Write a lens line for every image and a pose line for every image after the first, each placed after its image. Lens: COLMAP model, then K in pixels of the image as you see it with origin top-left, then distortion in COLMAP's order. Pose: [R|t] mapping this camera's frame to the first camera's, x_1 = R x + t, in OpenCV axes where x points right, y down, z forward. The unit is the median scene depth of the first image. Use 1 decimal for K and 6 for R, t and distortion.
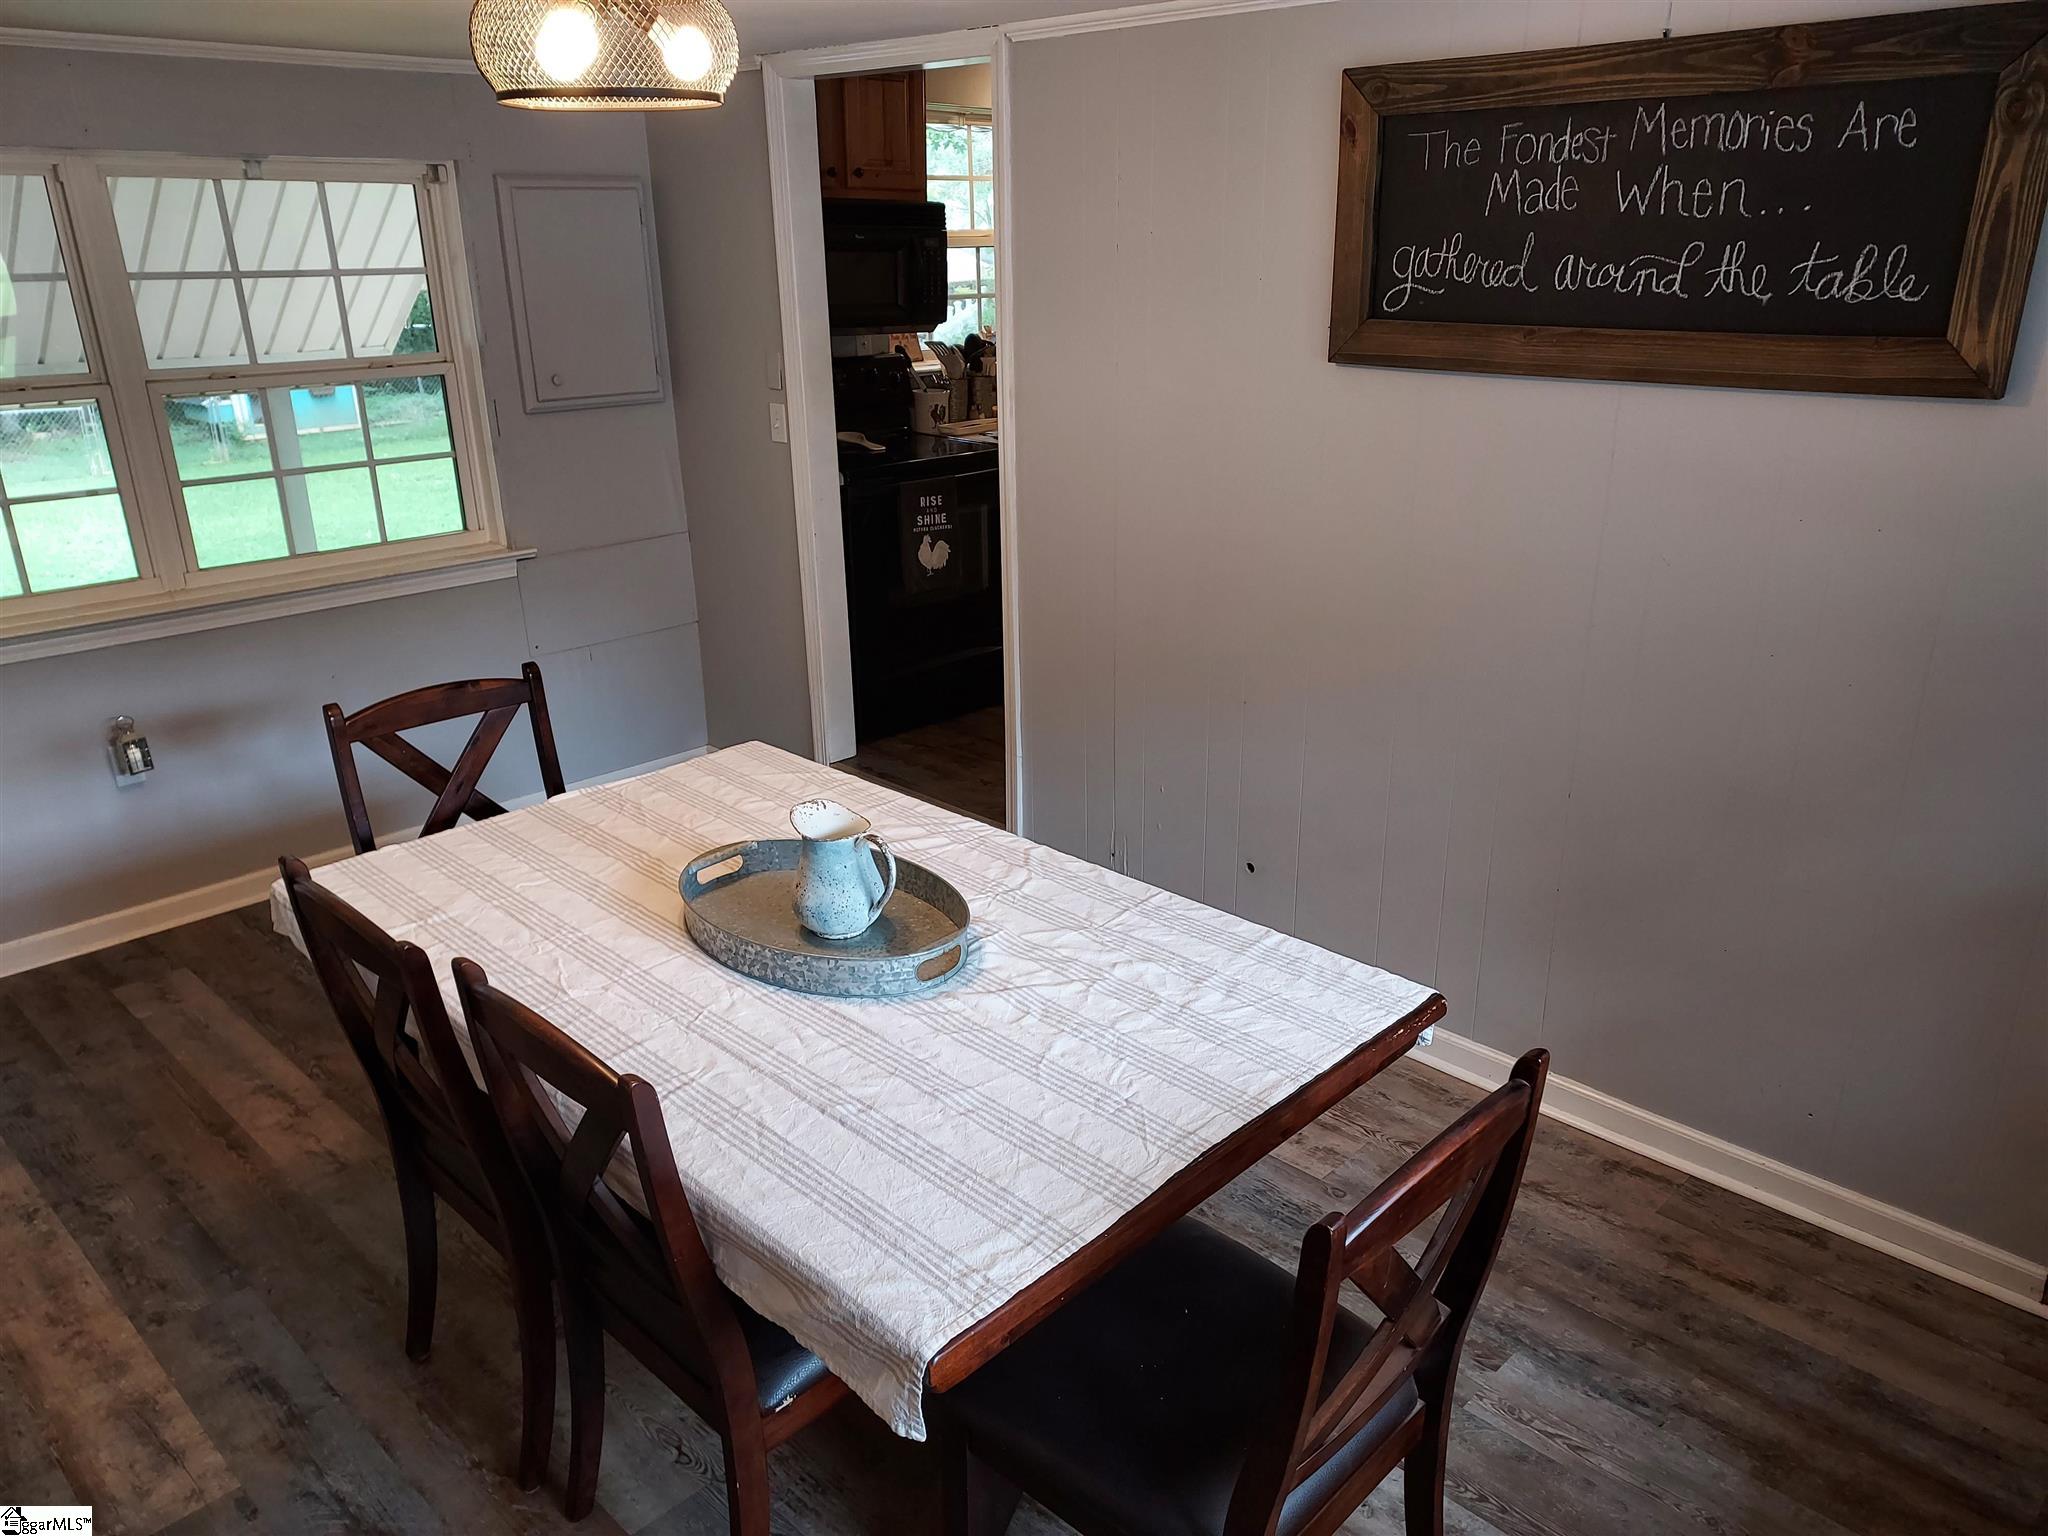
lens RADIAL K [[1508.3, 0, 1024.0], [0, 1508.3, 768.0], [0, 0, 1]] dist [0.062851, -0.002406]
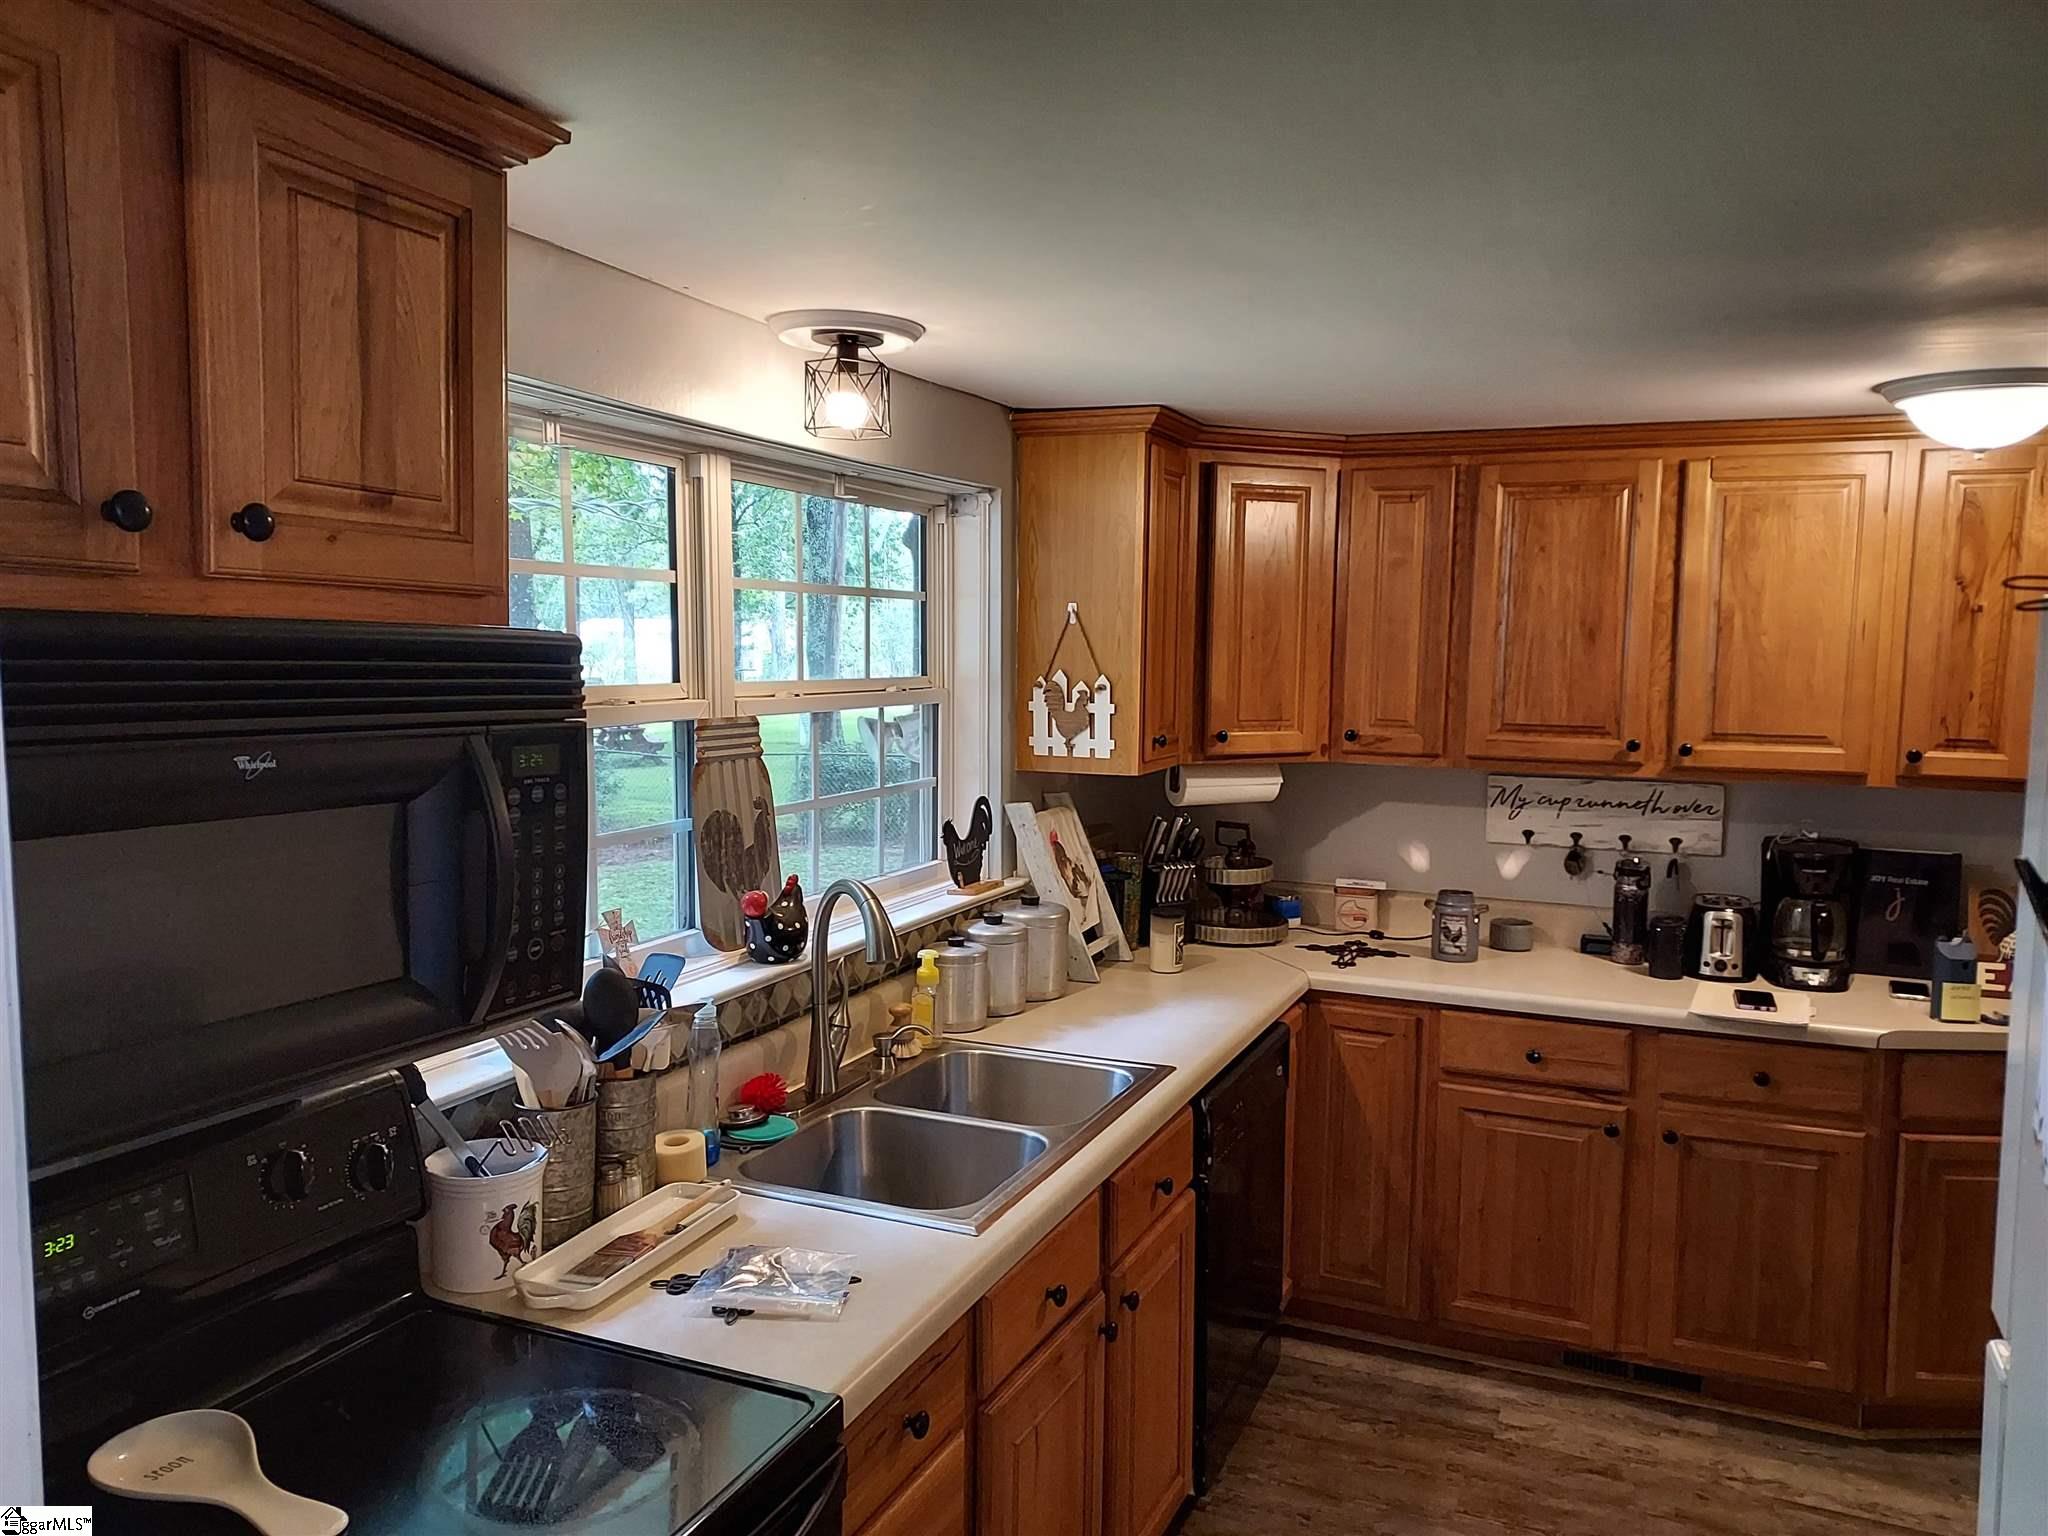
lens RADIAL K [[1508.3, 0, 1024.0], [0, 1508.3, 768.0], [0, 0, 1]] dist [0.062851, -0.002406]
pose [[0.931843, -0.015450, 0.362532, -0.071852], [0.107072, 0.966314, -0.234034, -0.242034], [-0.346704, 0.256900, 0.902108, 0.641191]]
